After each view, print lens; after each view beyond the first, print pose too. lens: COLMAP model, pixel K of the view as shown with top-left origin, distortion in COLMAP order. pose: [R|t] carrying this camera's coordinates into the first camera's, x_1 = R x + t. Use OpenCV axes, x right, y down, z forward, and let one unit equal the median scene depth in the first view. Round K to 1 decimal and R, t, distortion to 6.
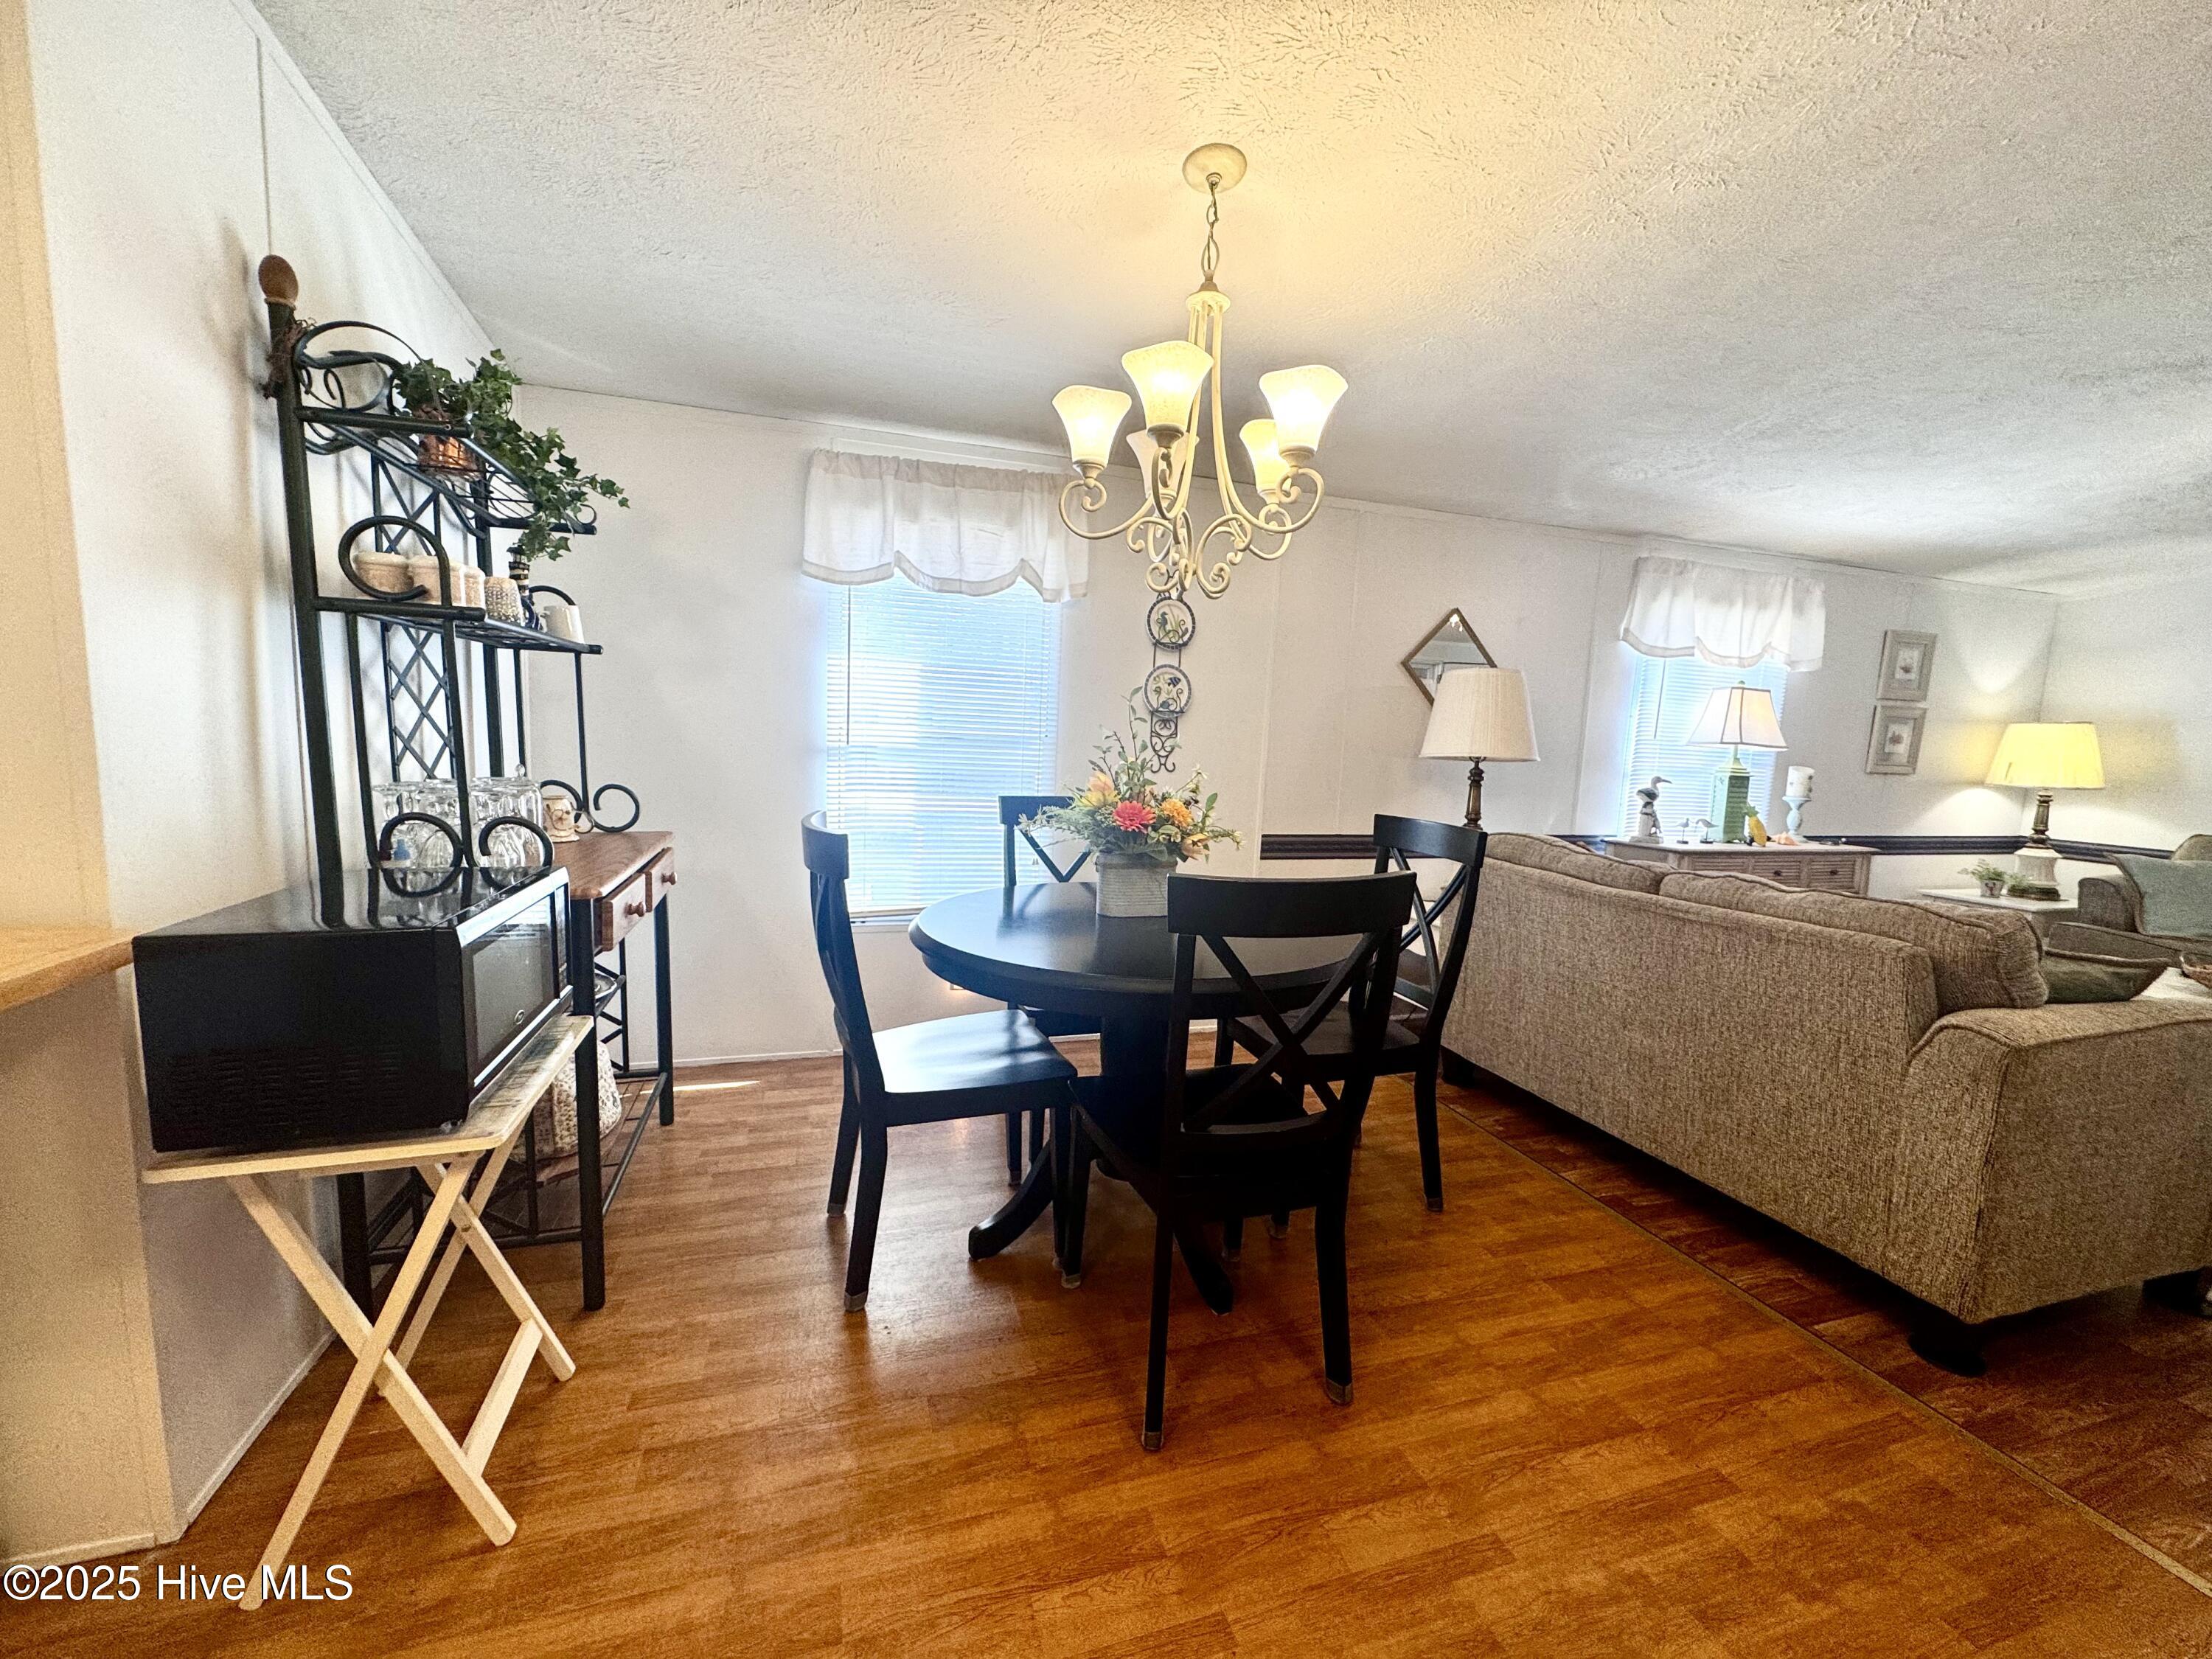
lens RADIAL K [[884.3, 0, 1103.4], [0, 884.3, 829.4], [0, 0, 1]] dist [-0.004158, 0.000346]
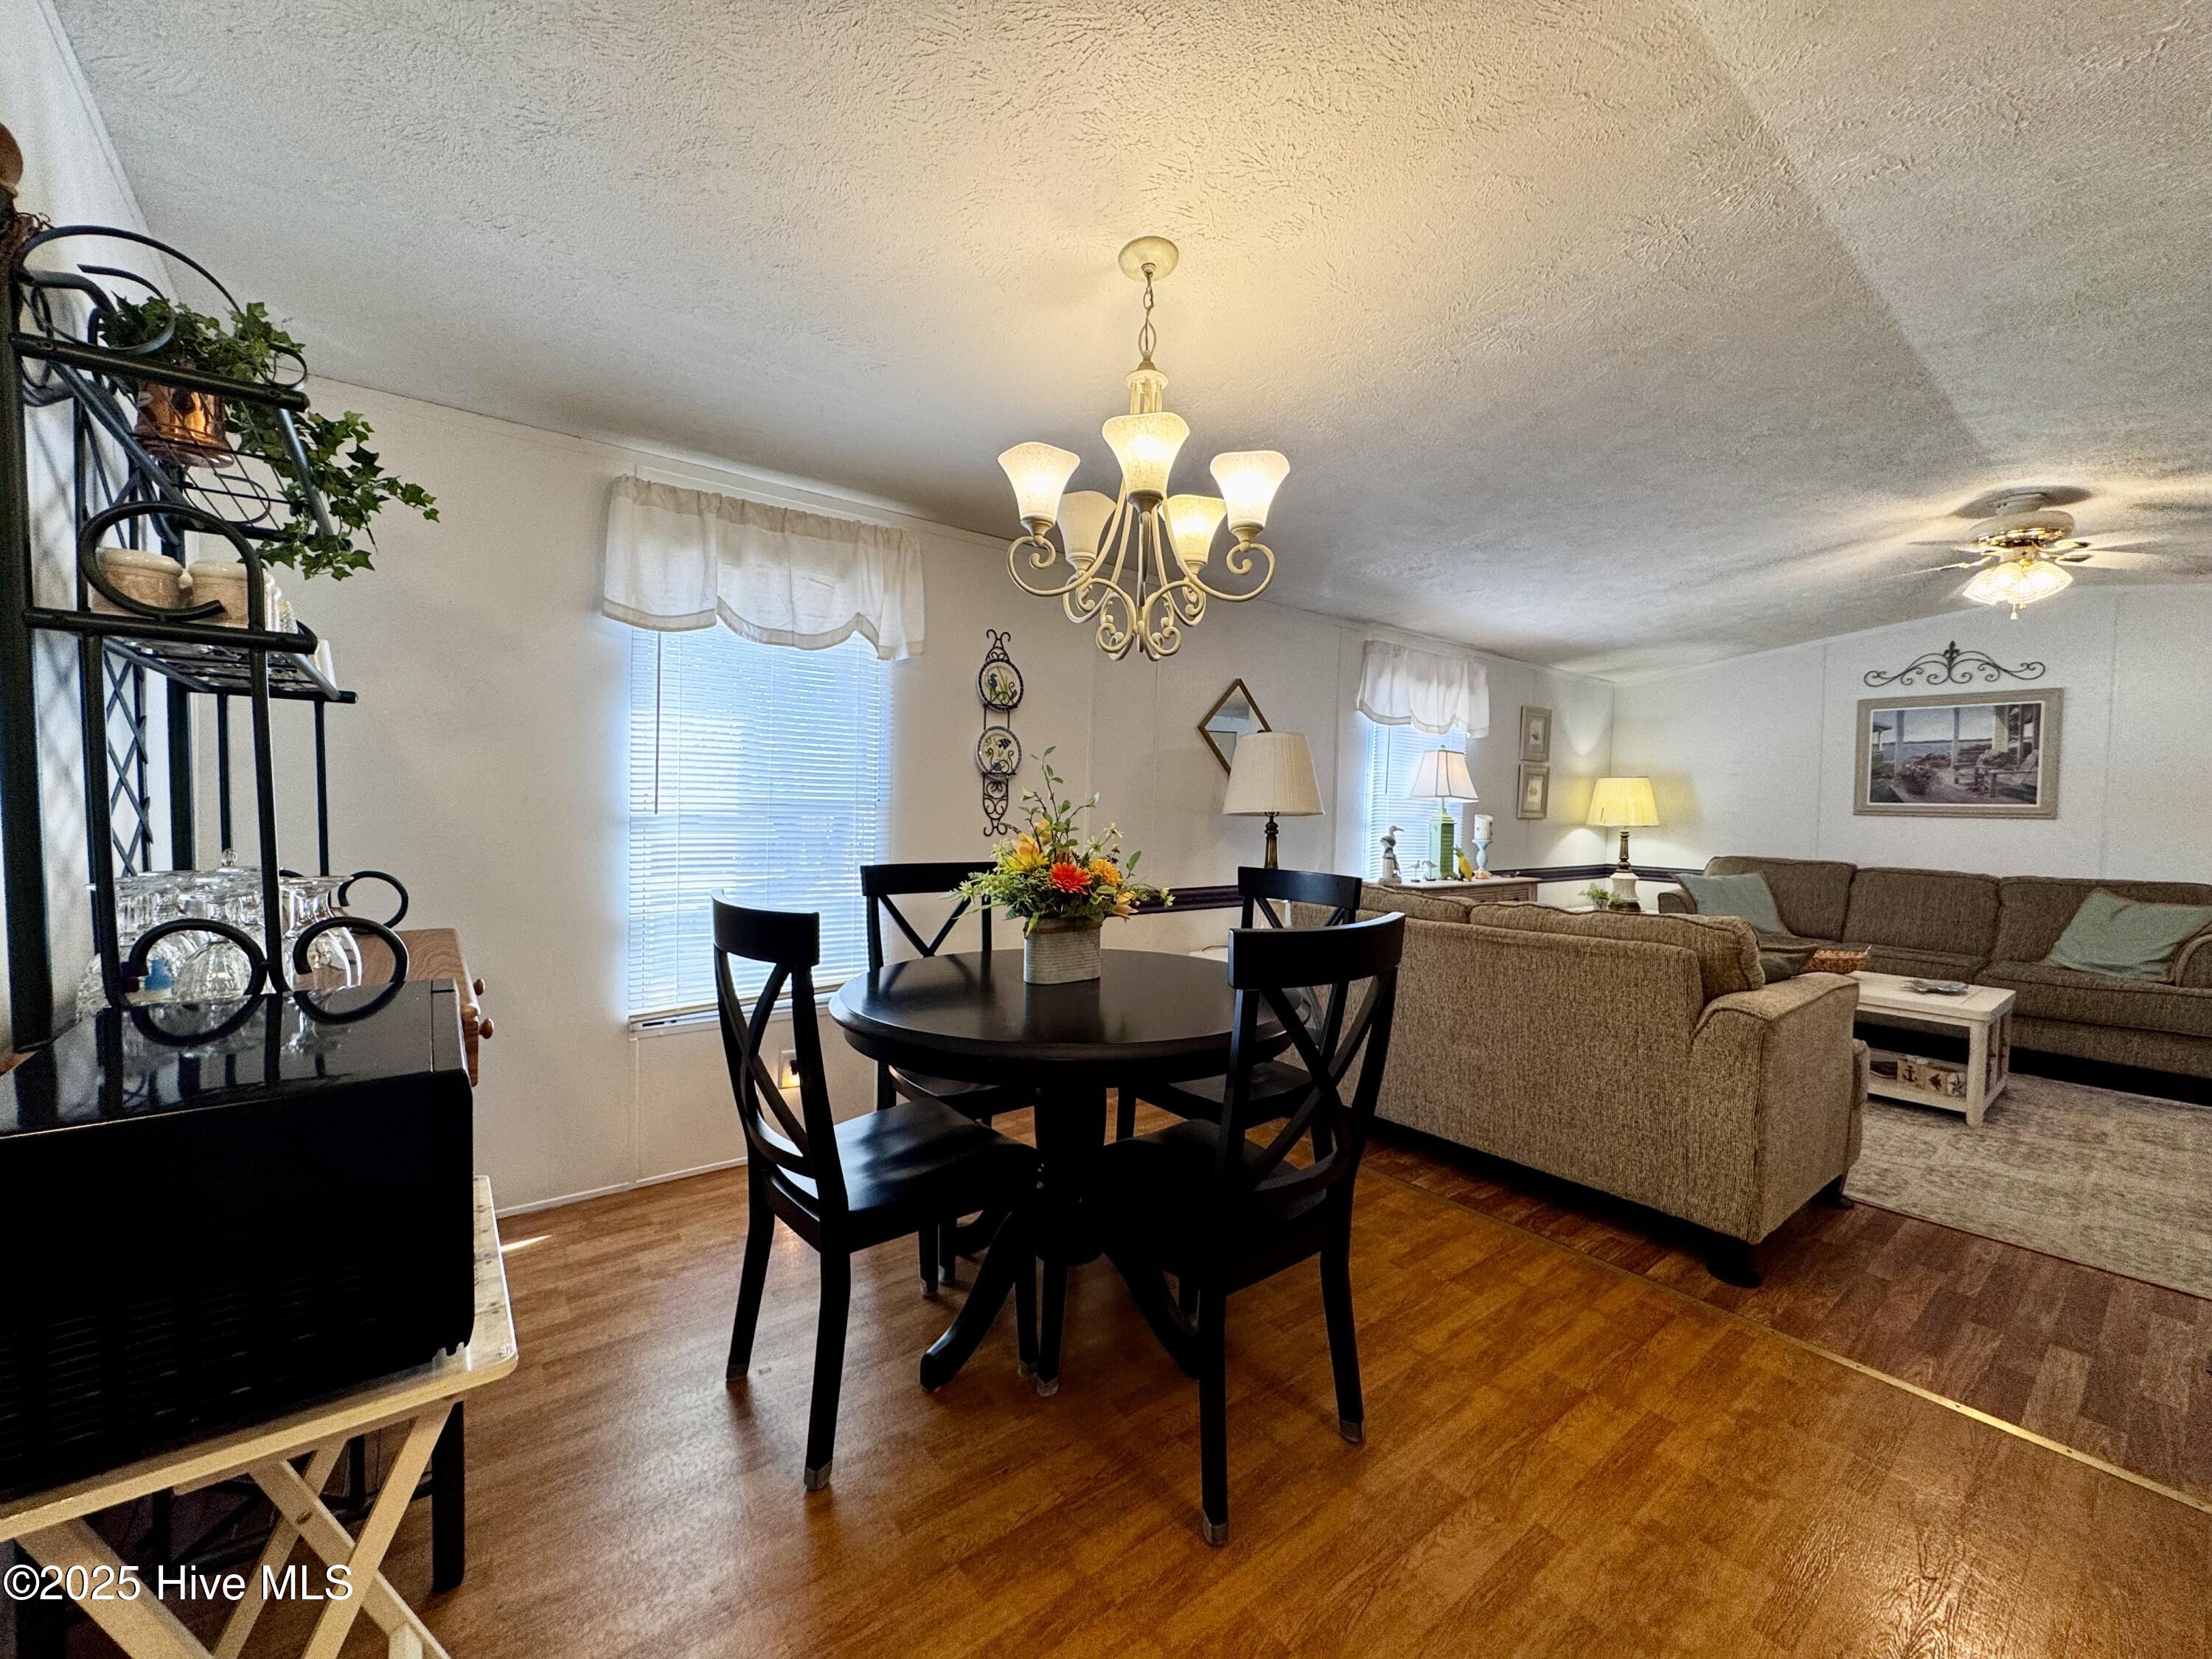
lens RADIAL K [[884.3, 0, 1103.8], [0, 884.3, 828.5], [0, 0, 1]] dist [-0.004158, 0.000346]
pose [[0.937119, -0.029298, 0.347777, -0.255603], [0.054930, 0.996432, -0.064070, -0.004469], [-0.344659, 0.079145, 0.935385, 0.069462]]
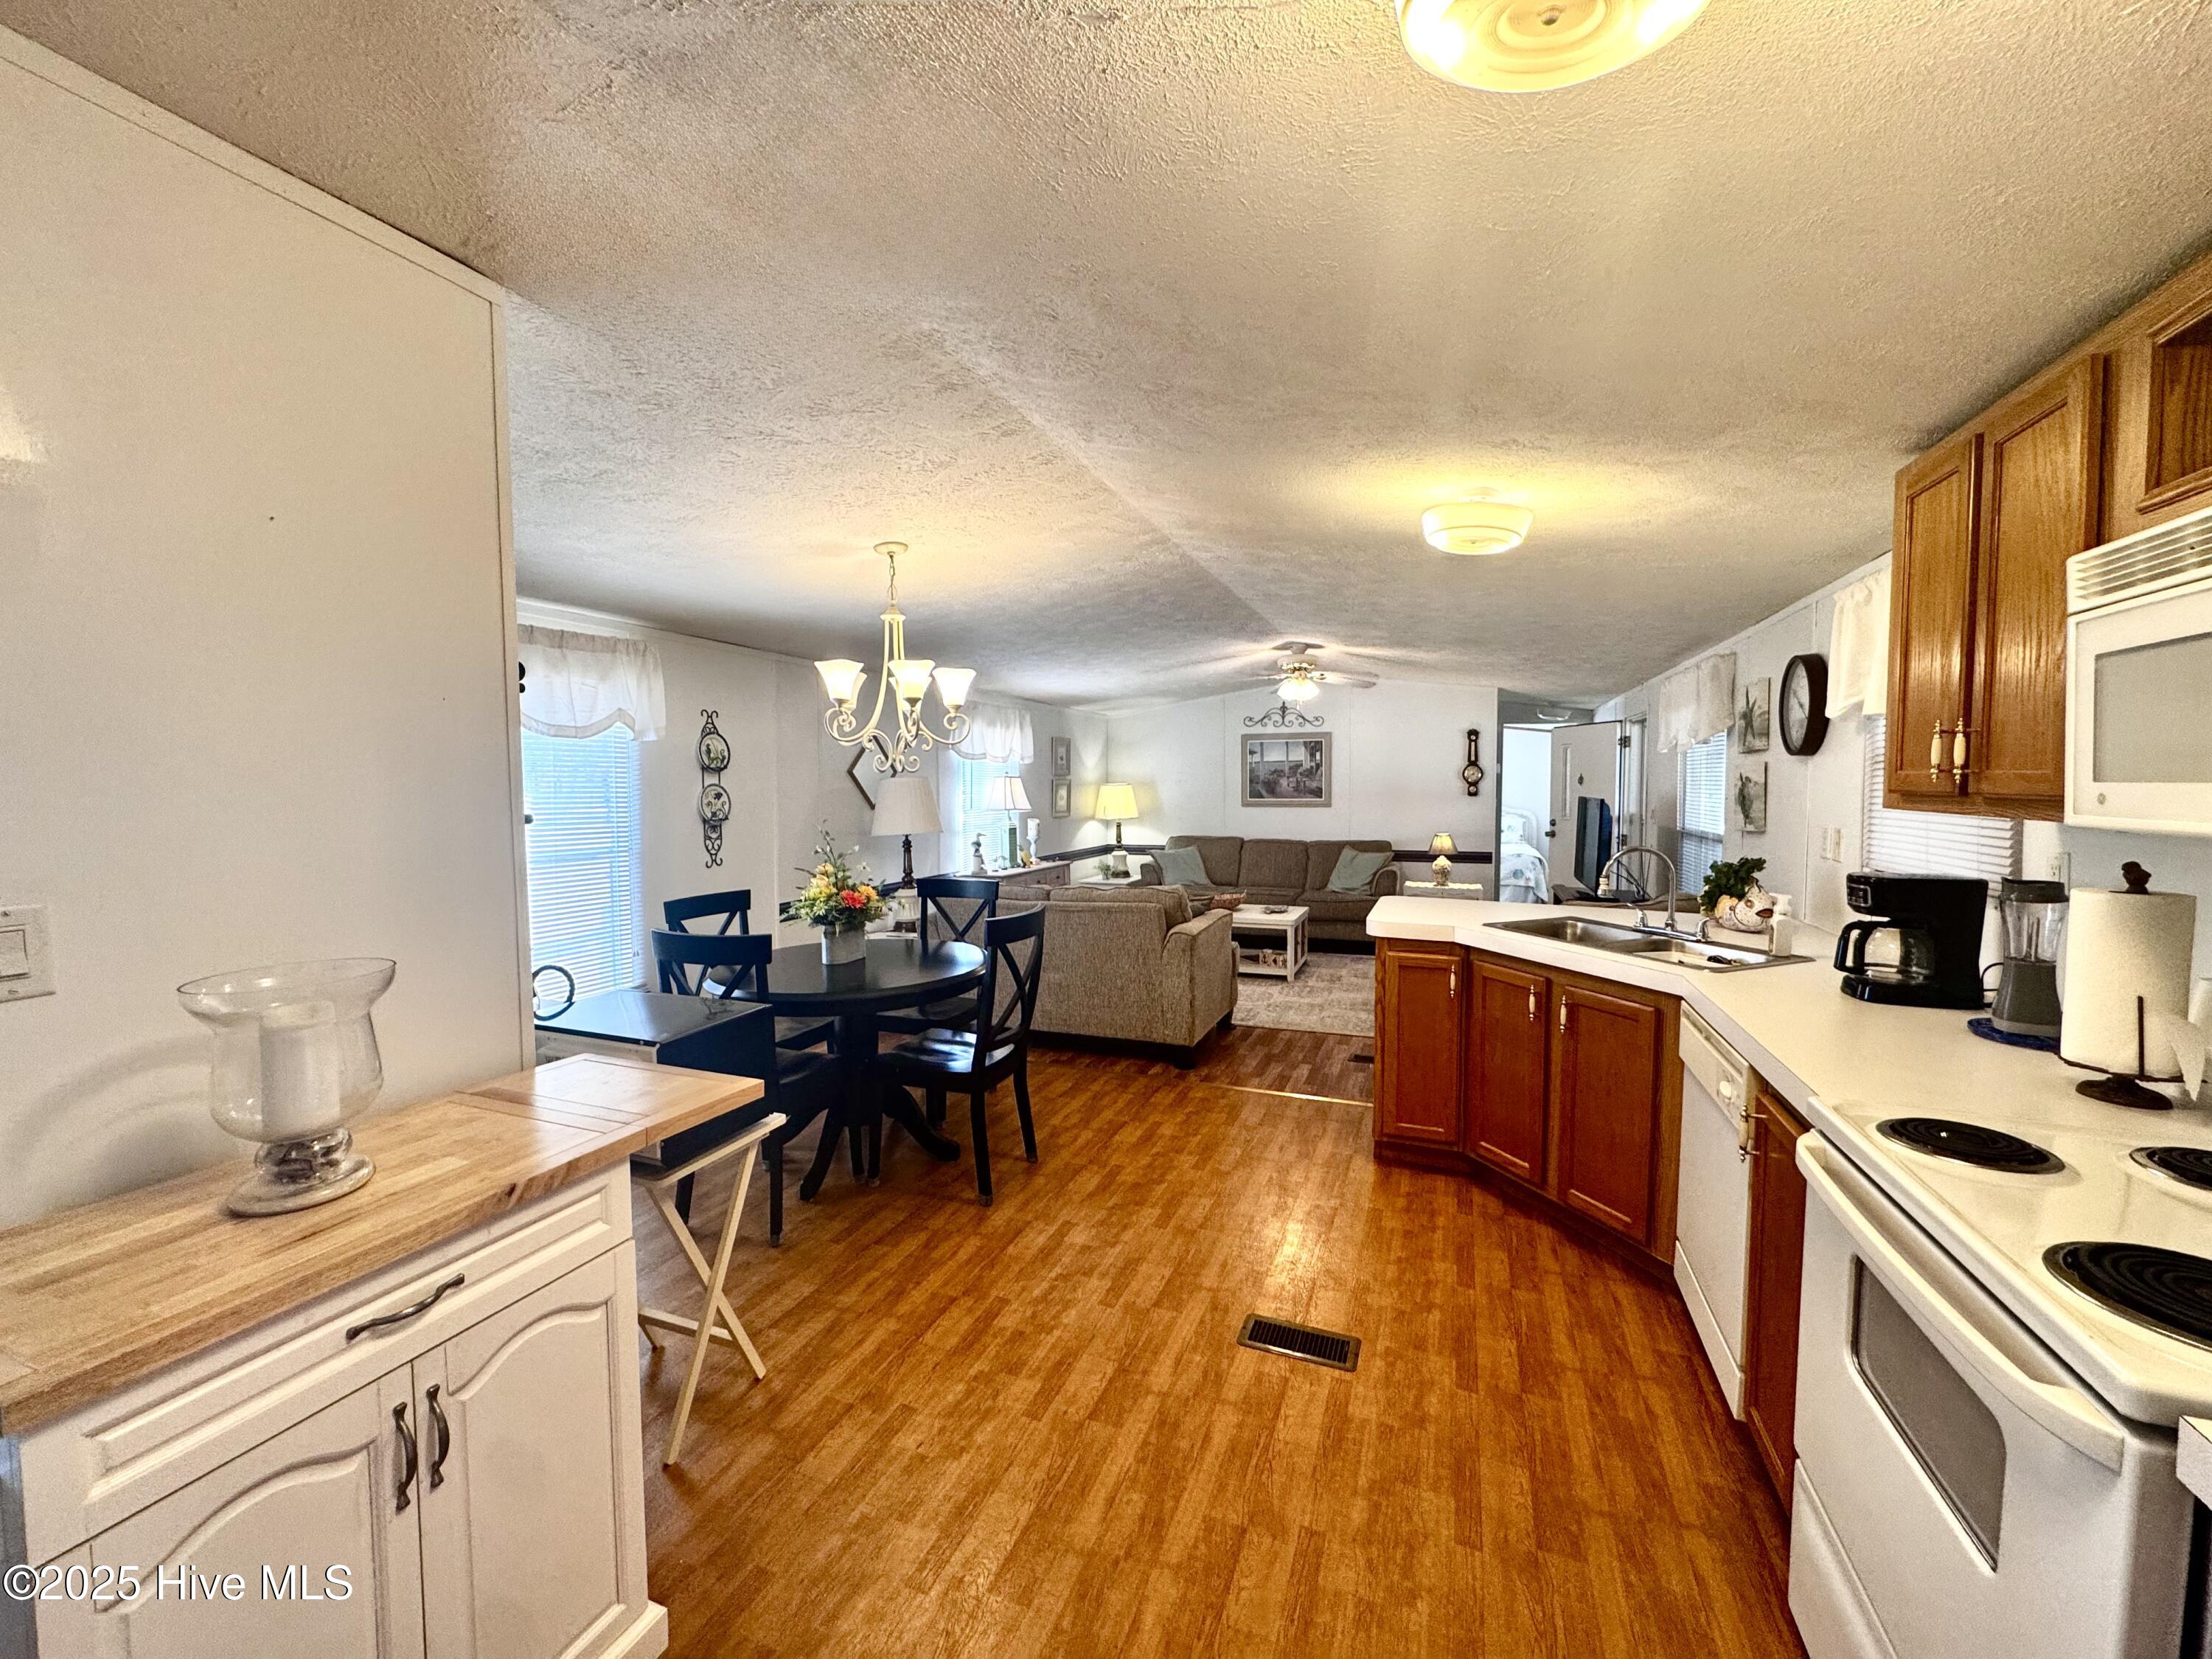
lens RADIAL K [[884.3, 0, 1108.0], [0, 884.3, 829.2], [0, 0, 1]] dist [-0.004158, 0.000346]
pose [[0.628756, -0.084137, 0.773037, -0.888415], [0.120391, 0.992675, 0.010122, -0.099297], [-0.768227, 0.086702, 0.634280, -0.401434]]
